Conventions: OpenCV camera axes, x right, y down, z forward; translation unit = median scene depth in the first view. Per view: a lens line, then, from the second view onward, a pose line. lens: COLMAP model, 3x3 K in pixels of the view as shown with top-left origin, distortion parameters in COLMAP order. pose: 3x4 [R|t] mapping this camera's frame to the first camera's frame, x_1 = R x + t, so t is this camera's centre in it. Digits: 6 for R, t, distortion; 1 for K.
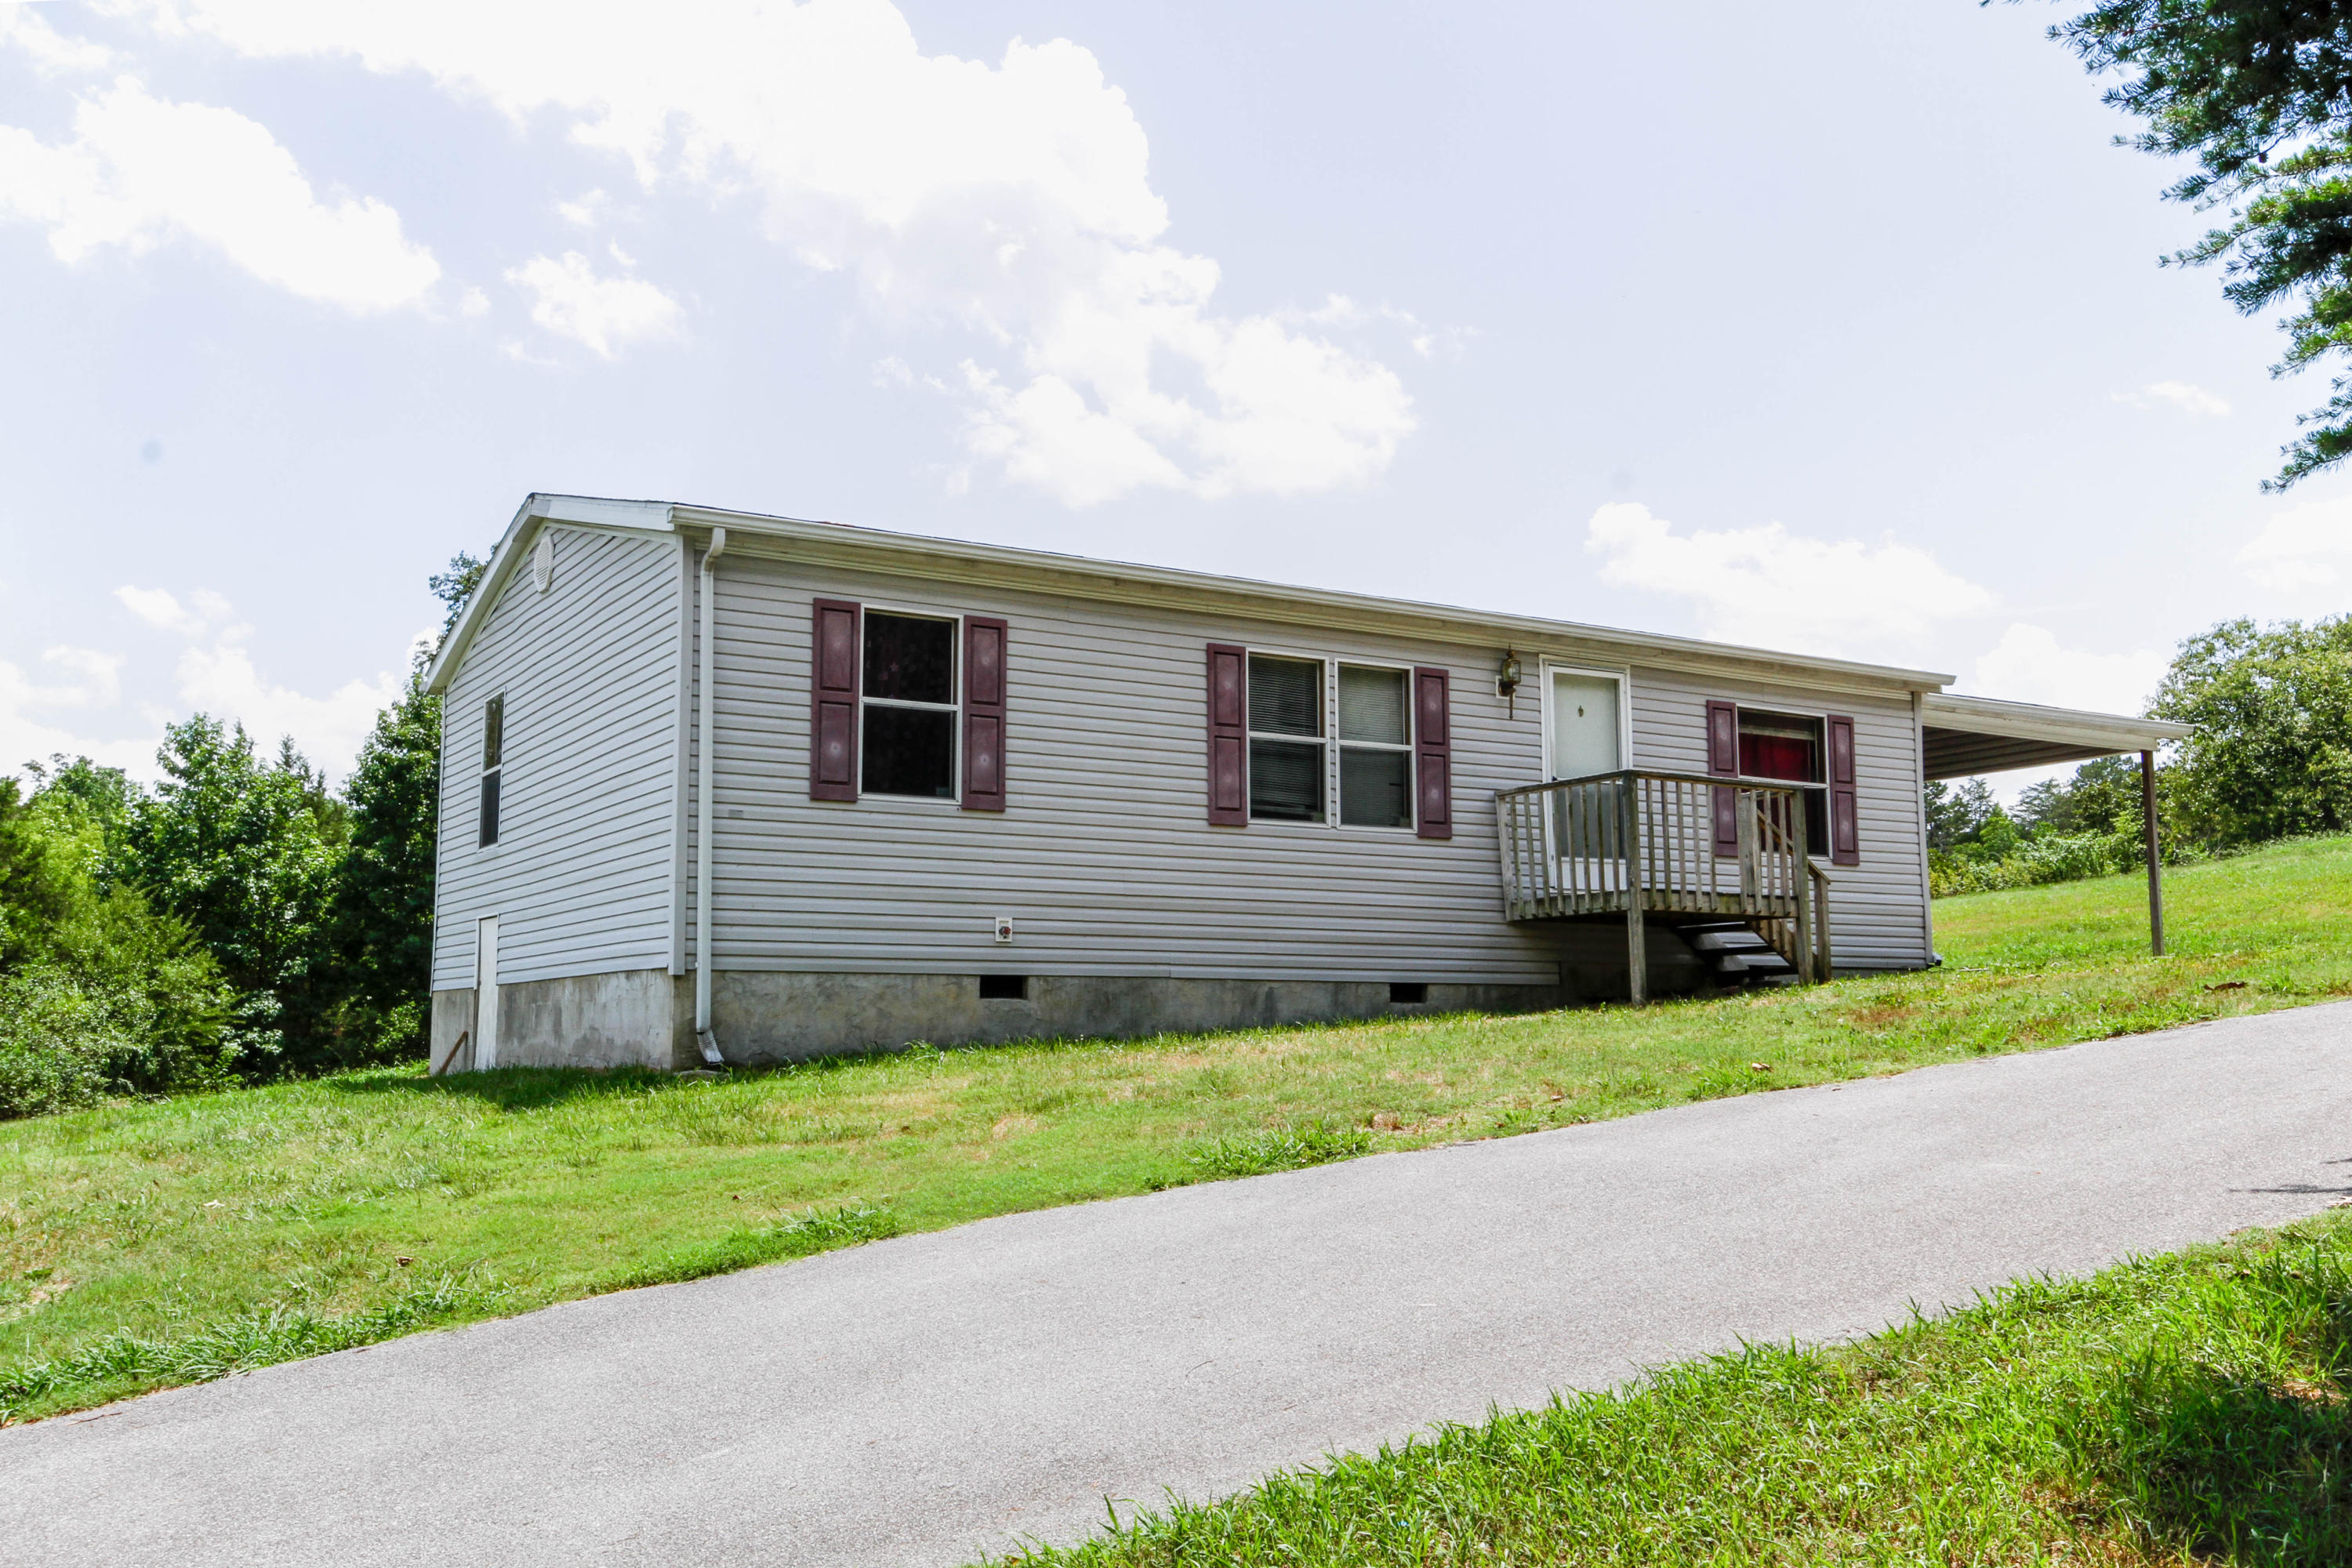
lens RADIAL K [[2127.9, 0, 1176.0], [0, 2127.9, 784.0], [0, 0, 1]] dist [-0.003845, 0.001057]
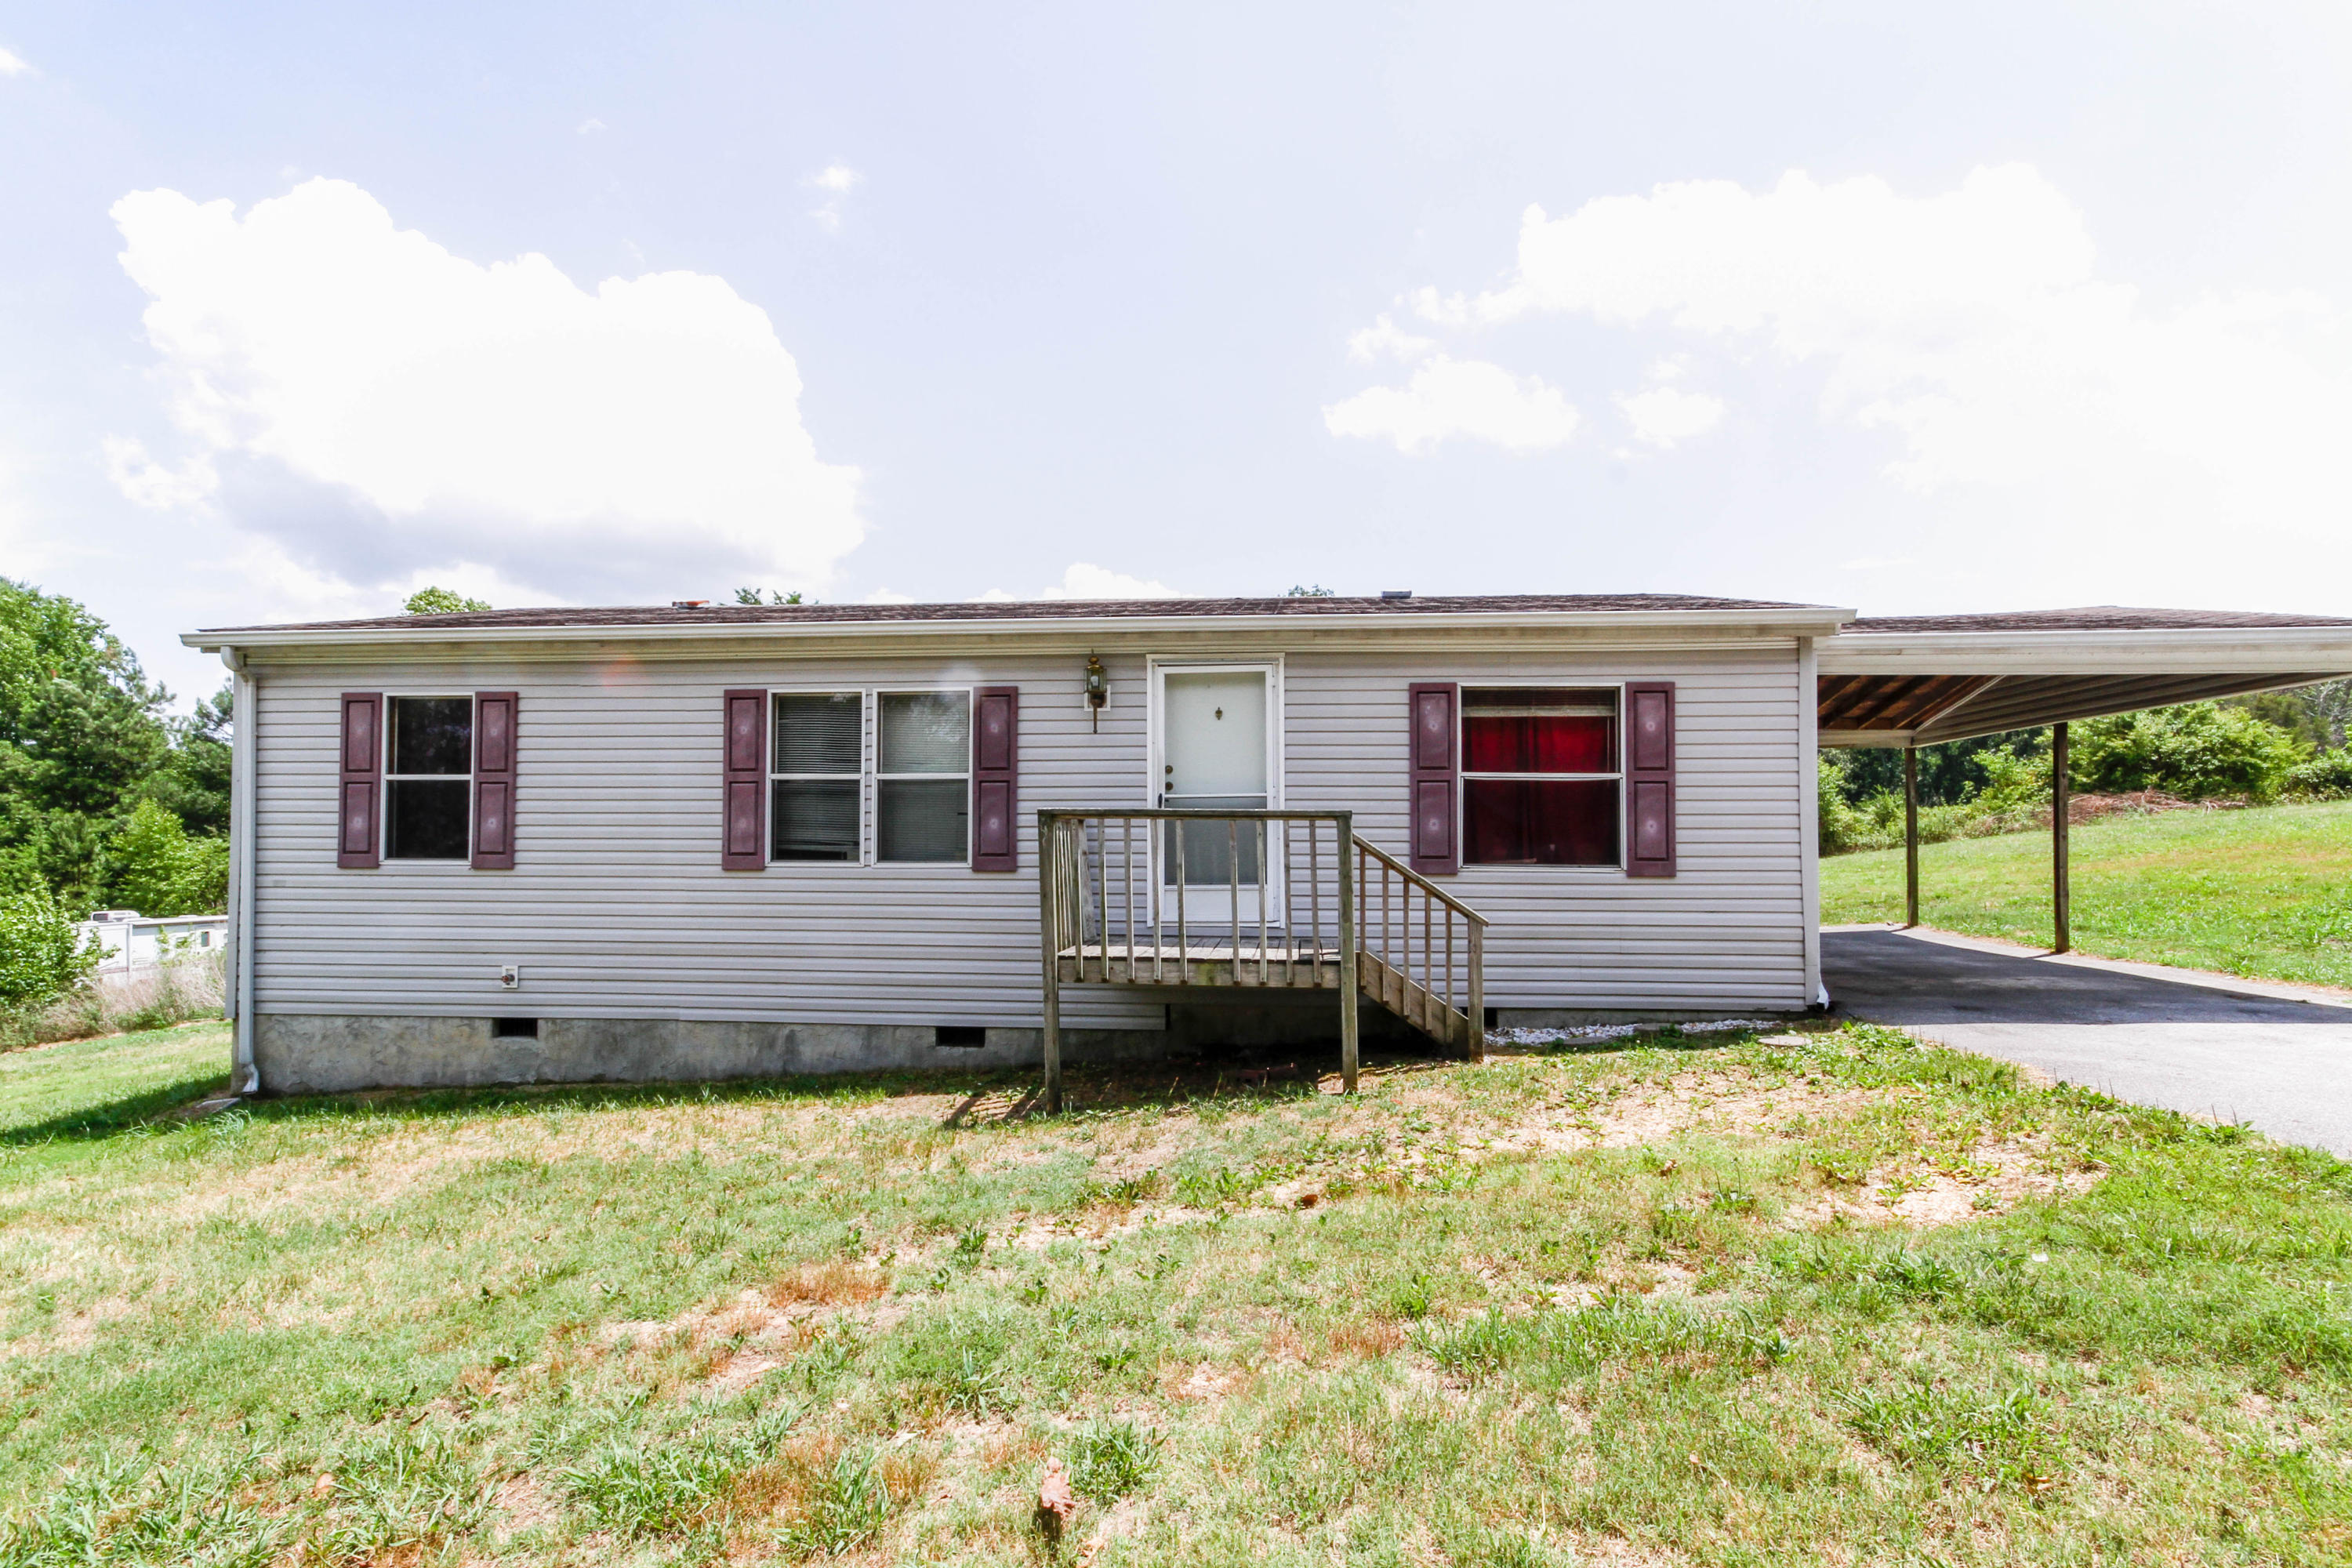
lens RADIAL K [[1128.3, 0, 1187.4], [0, 1128.3, 792.8], [0, 0, 1]] dist [0.004436, 0.000744]
pose [[0.804090, -0.016169, -0.594287, 0.512756], [0.070236, 0.995213, 0.067954, -0.038601], [0.590344, -0.096382, 0.801377, 0.697137]]
